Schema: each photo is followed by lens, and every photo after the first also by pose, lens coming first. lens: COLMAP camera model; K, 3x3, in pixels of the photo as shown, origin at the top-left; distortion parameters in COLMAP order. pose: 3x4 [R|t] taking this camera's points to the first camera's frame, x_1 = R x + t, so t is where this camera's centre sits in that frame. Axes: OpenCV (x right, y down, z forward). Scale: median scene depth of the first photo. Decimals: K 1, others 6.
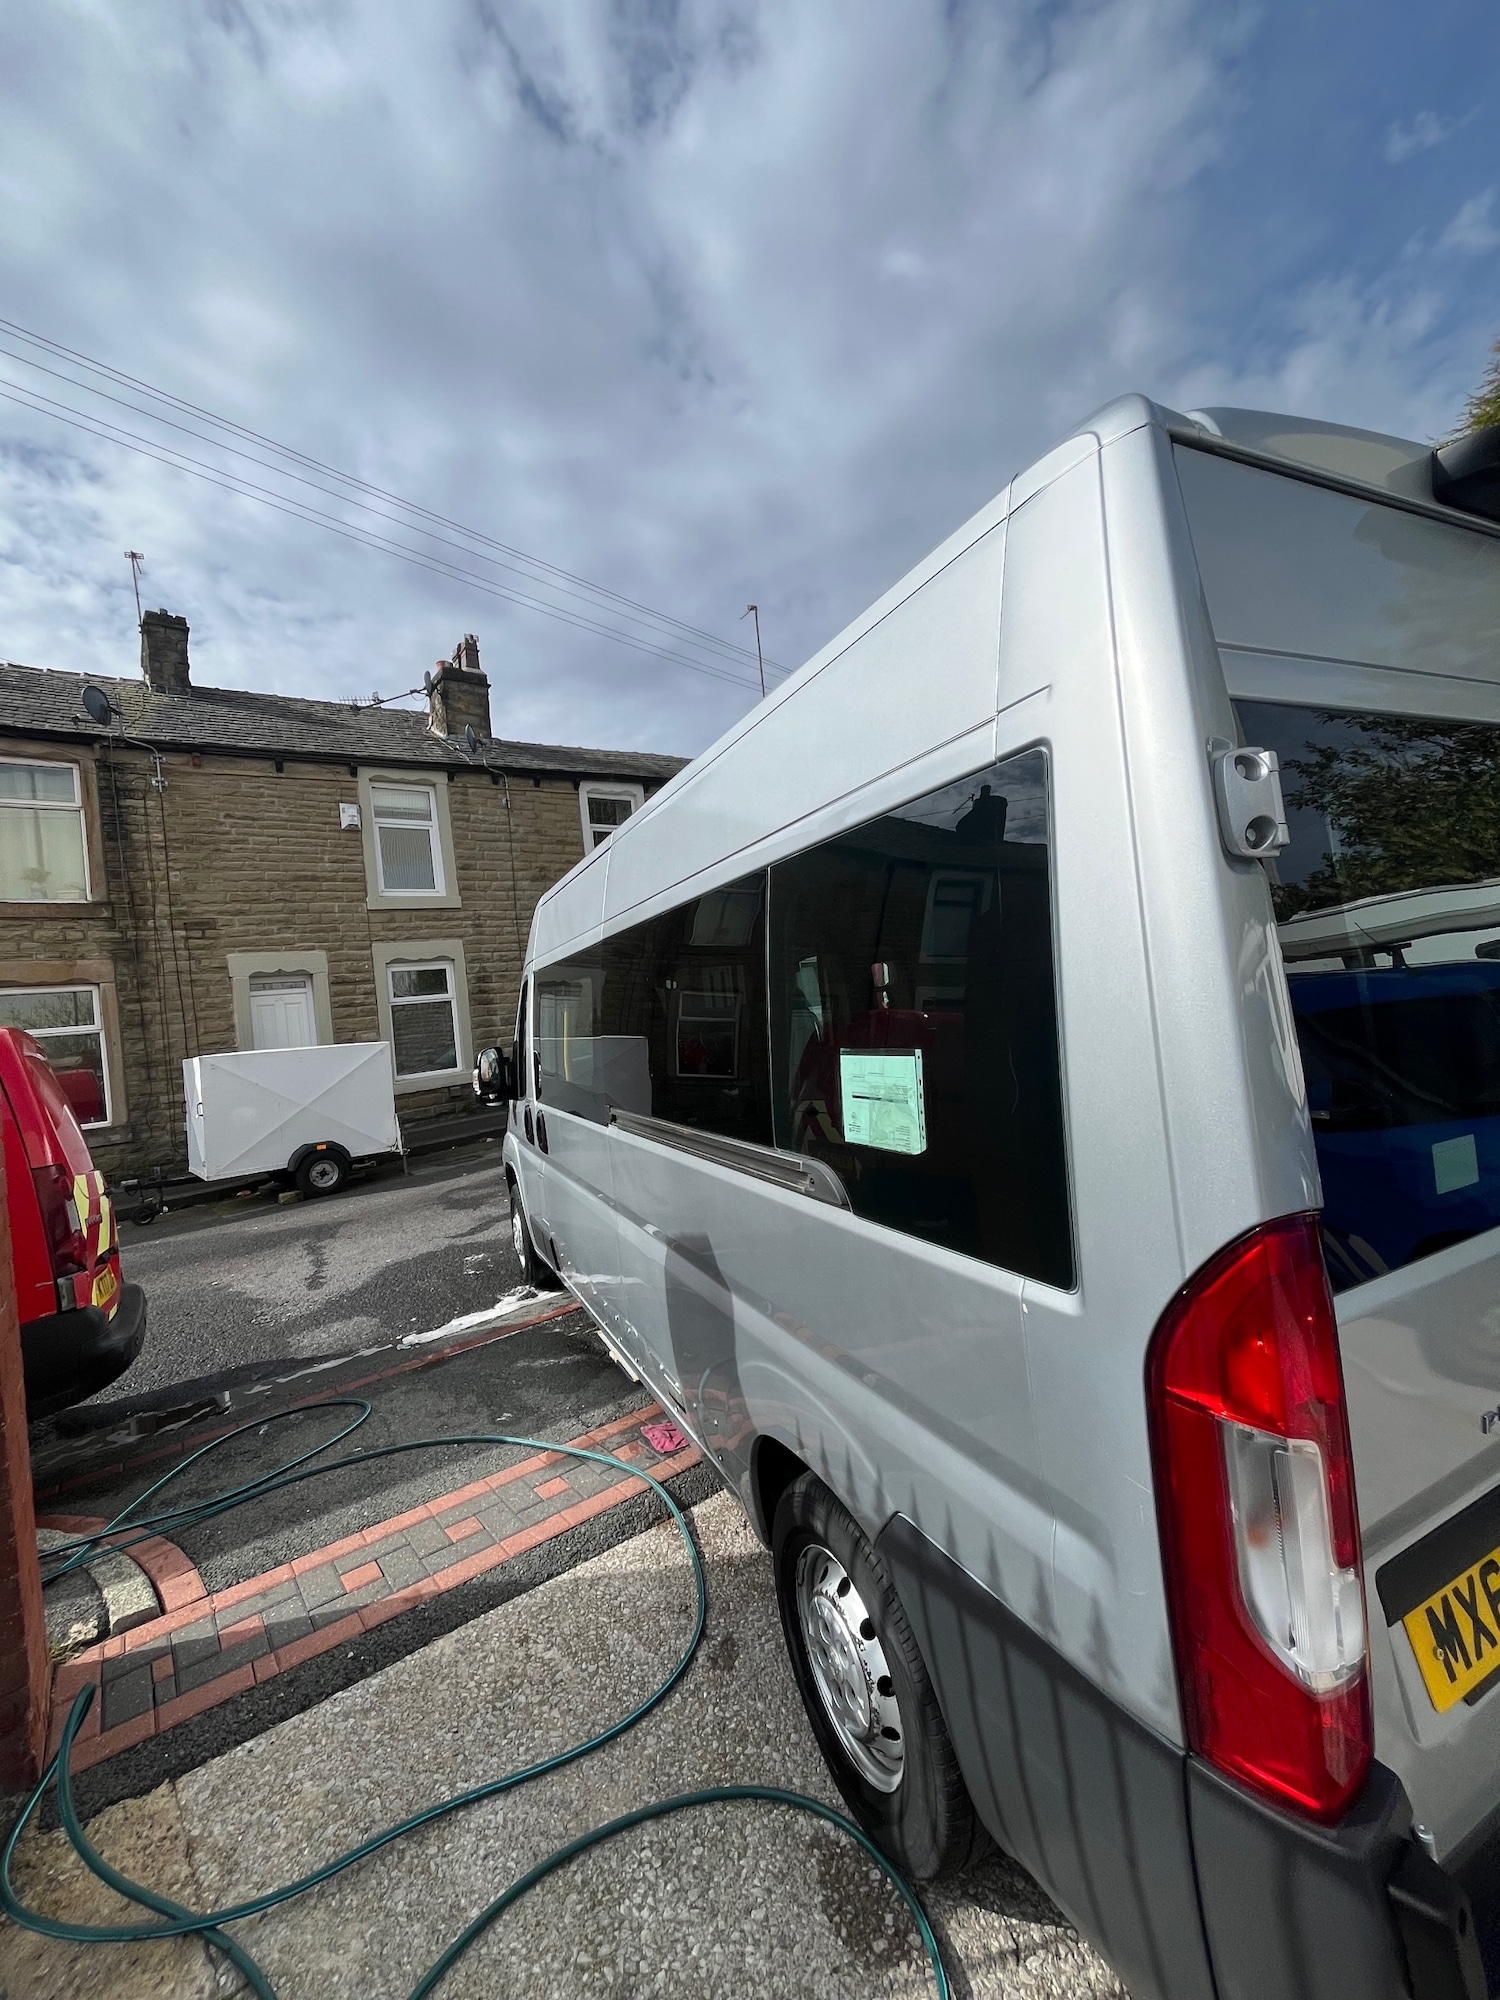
lens RADIAL K [[806.5, 0, 744.1], [0, 806.5, 995.9], [0, 0, 1]] dist [-0.003491, 0.000071]
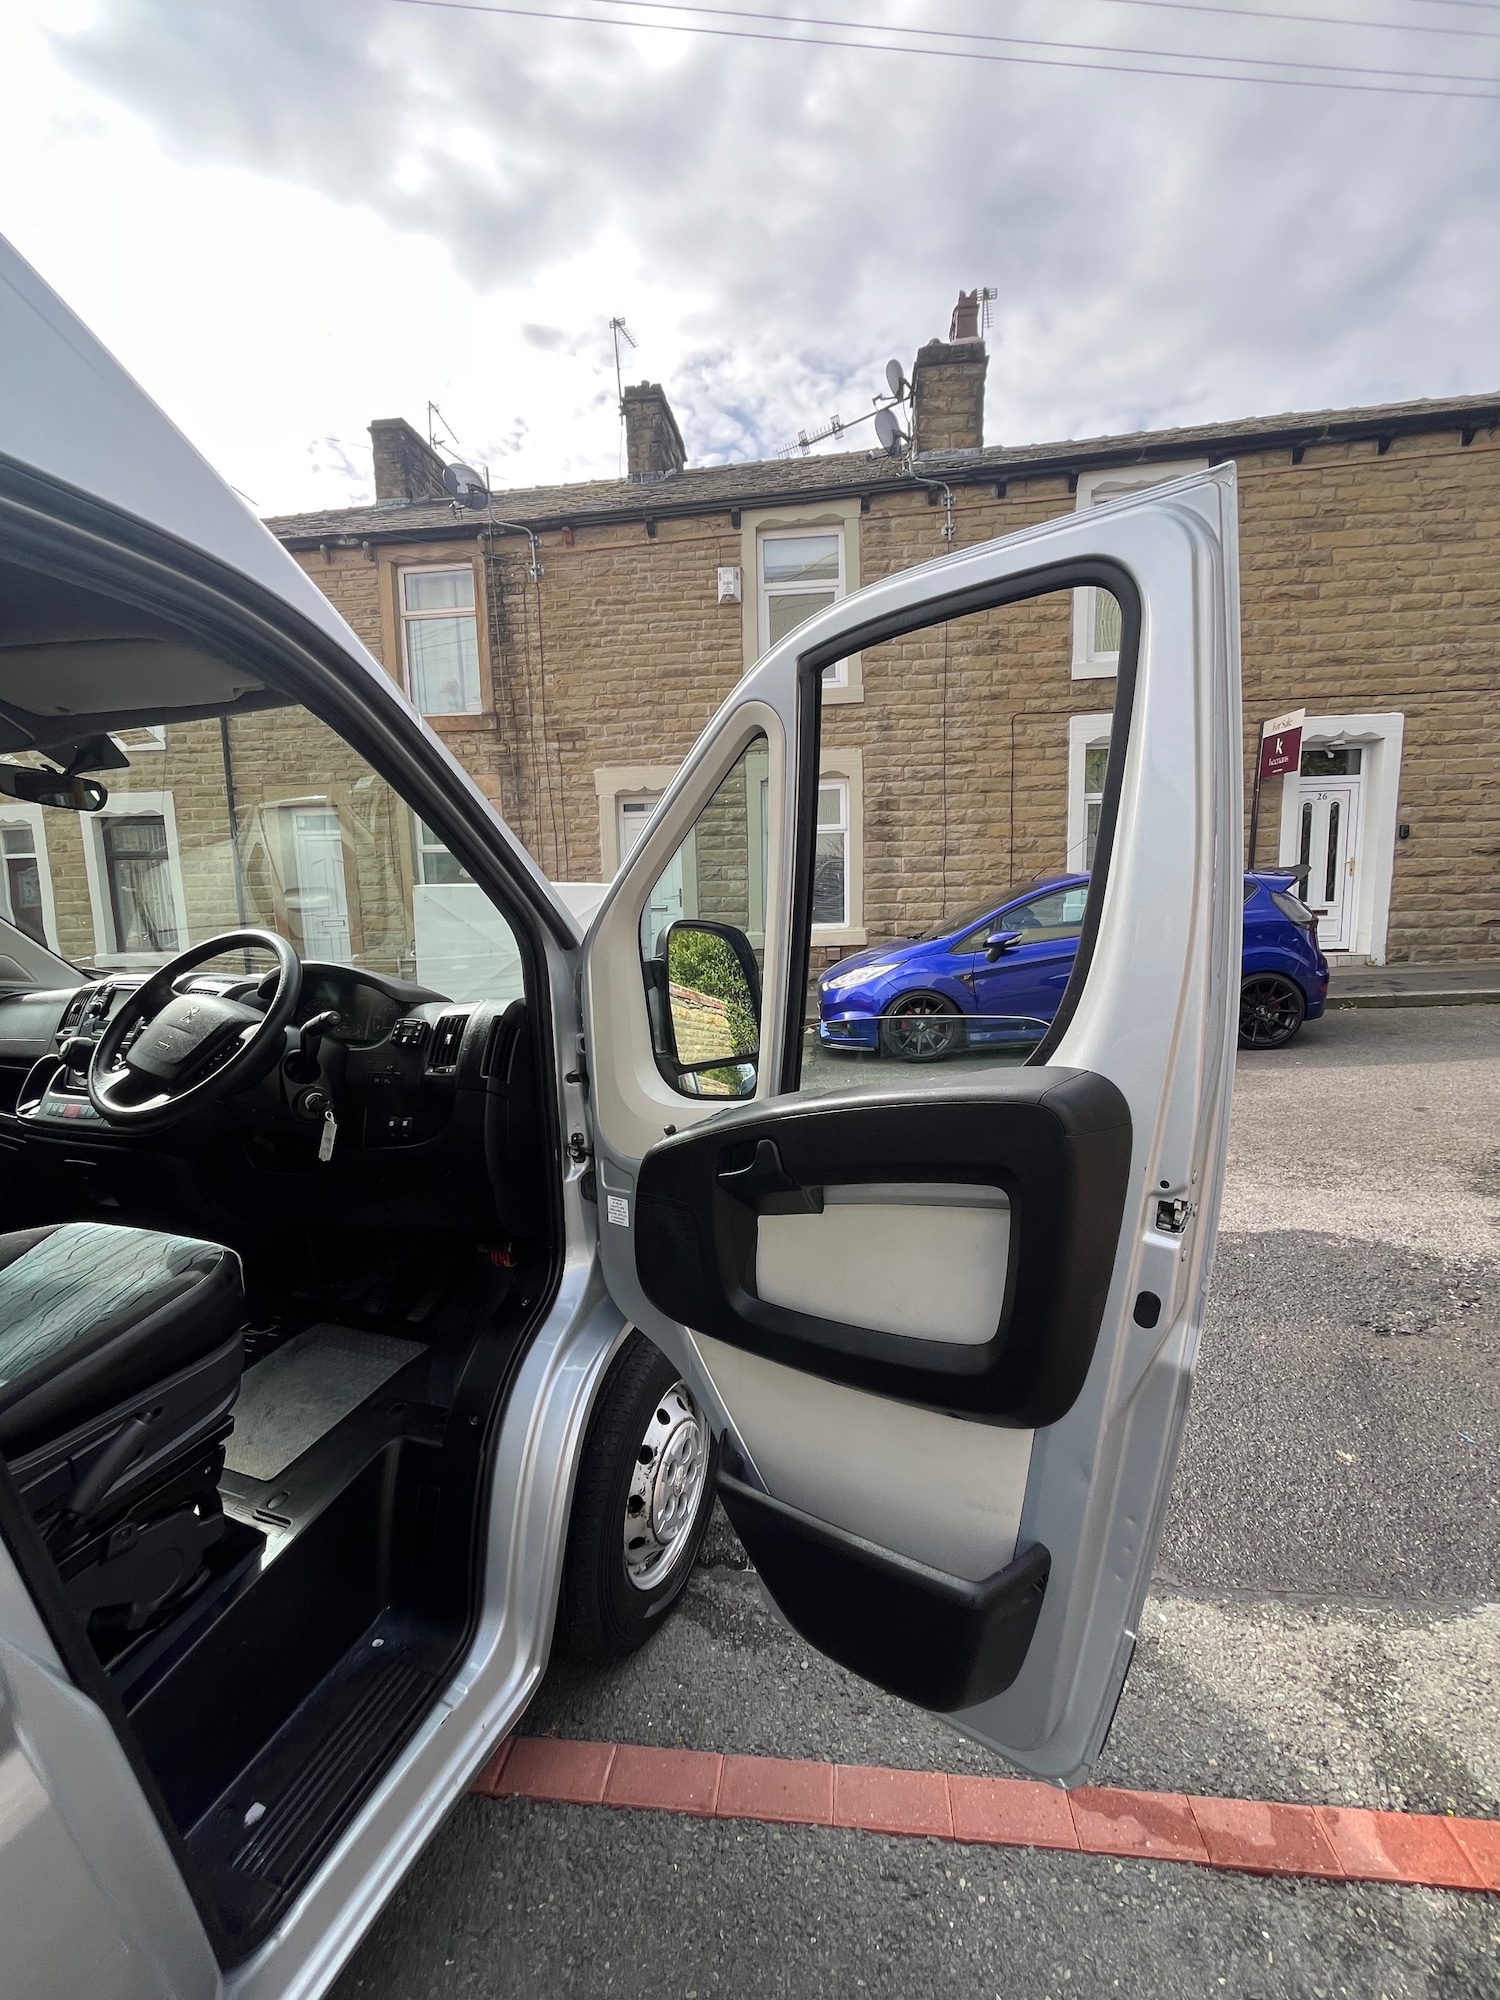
lens RADIAL K [[806.5, 0, 744.1], [0, 806.5, 995.9], [0, 0, 1]] dist [-0.003491, 0.000071]
pose [[0.711435, 0.179420, -0.679462, 0.130787], [-0.039060, 0.975460, 0.216683, -0.006409], [0.701666, -0.127616, 0.700985, 0.463174]]
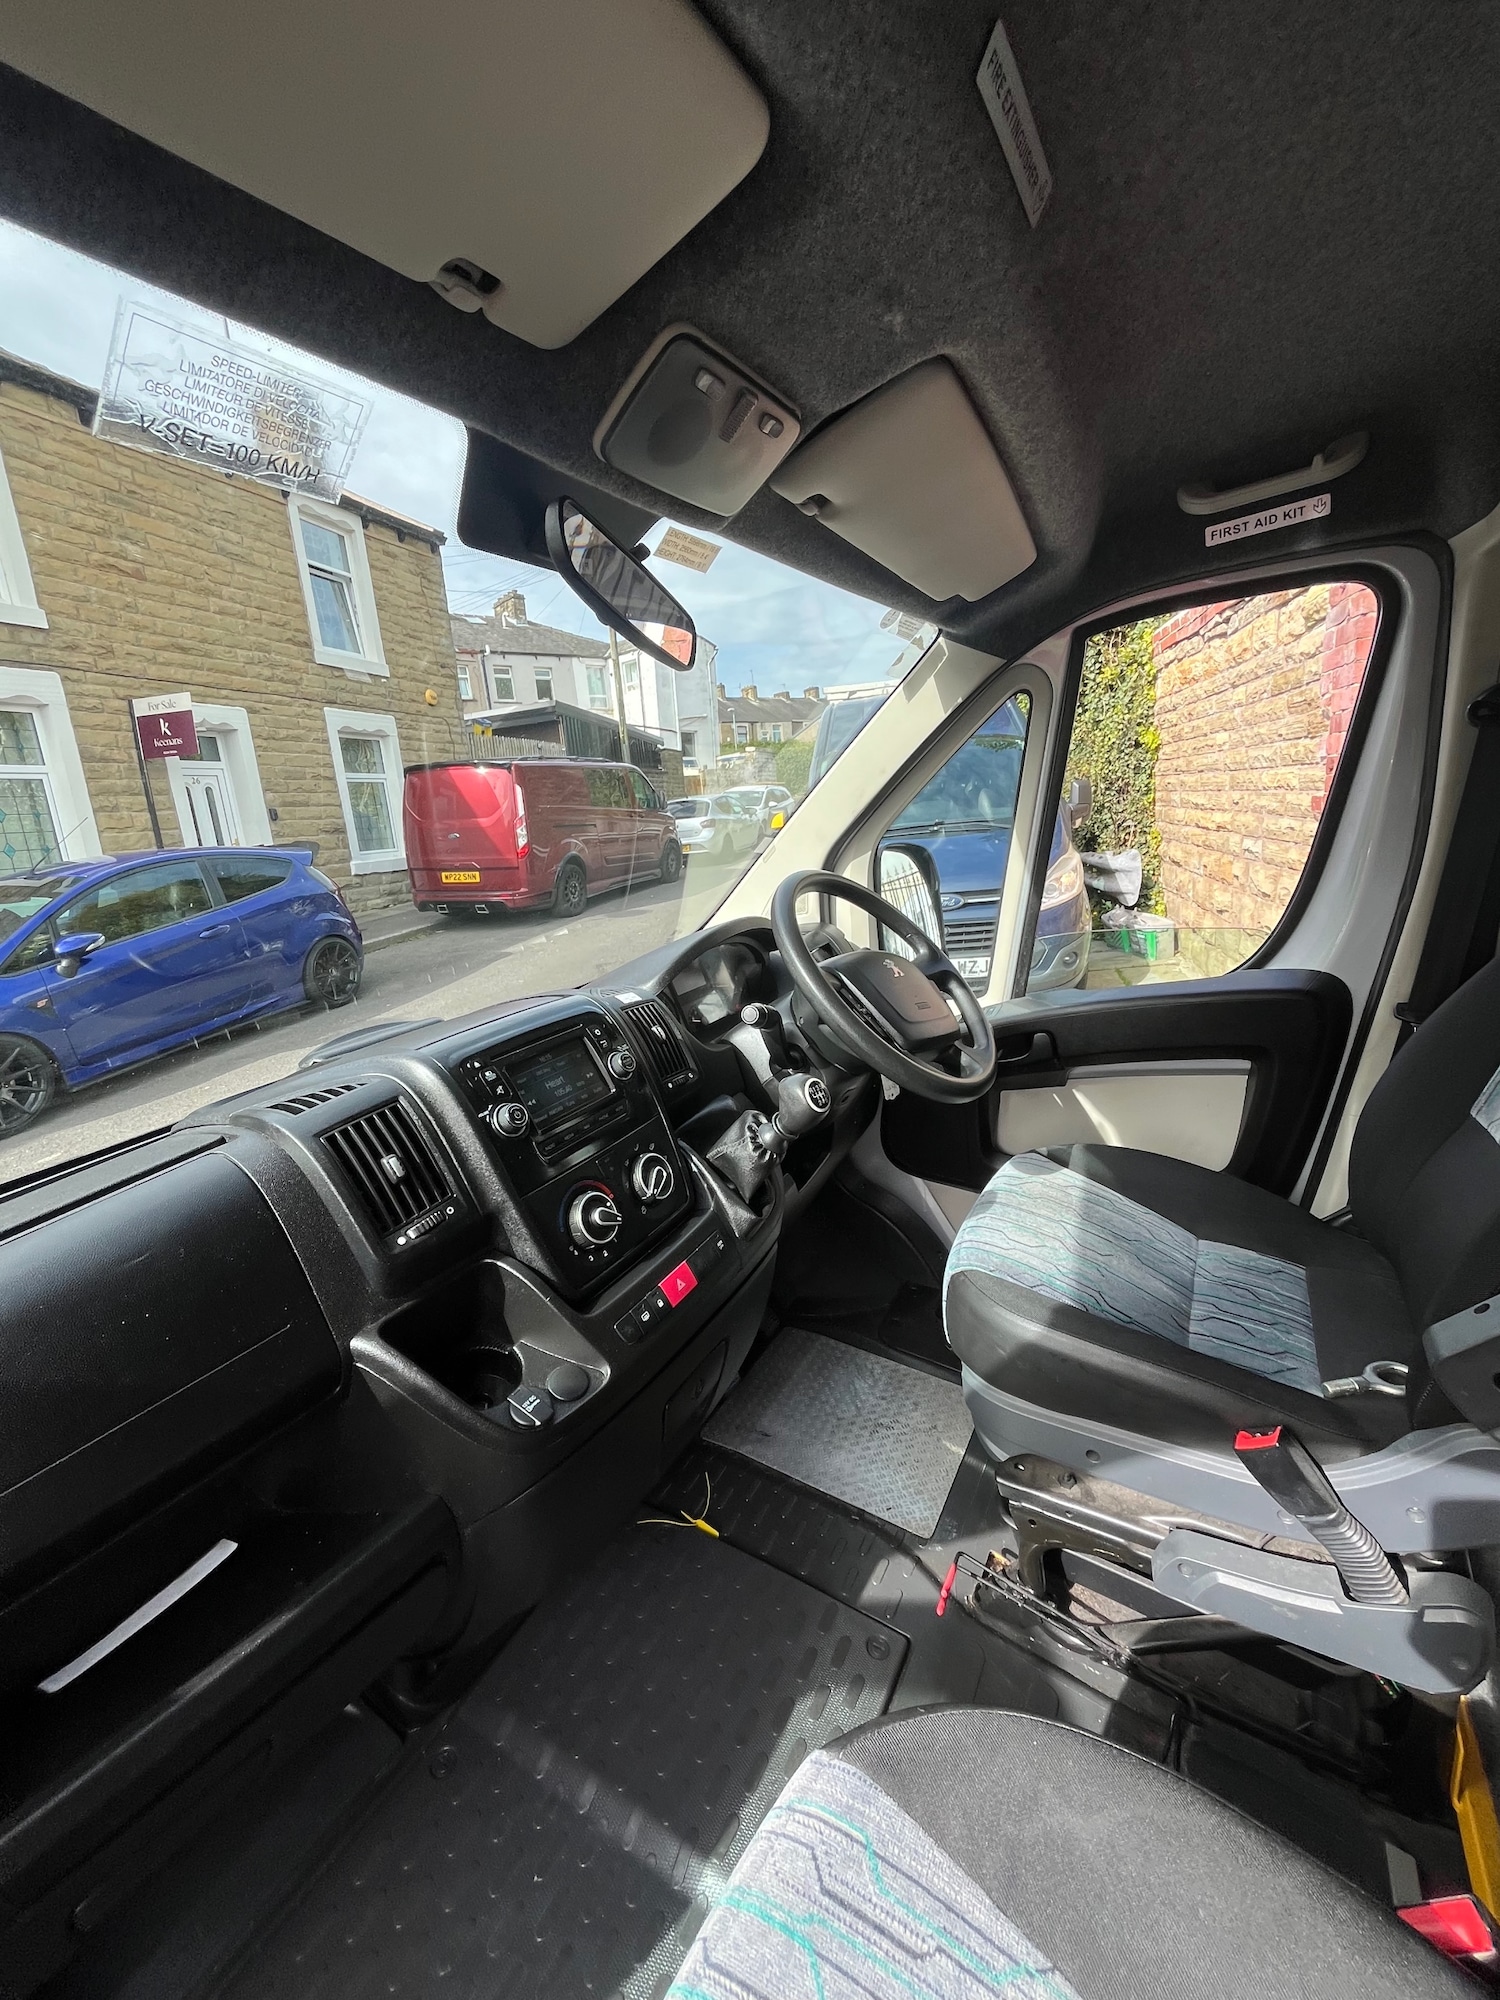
lens RADIAL K [[813.3, 0, 748.5], [0, 813.3, 992.3], [0, 0, 1]] dist [-0.009209, 0.001643]
pose [[0.819109, -0.082899, 0.567616, -0.077304], [-0.019882, 0.984805, 0.172521, 0.011506], [-0.573293, -0.152599, 0.805015, 0.423976]]
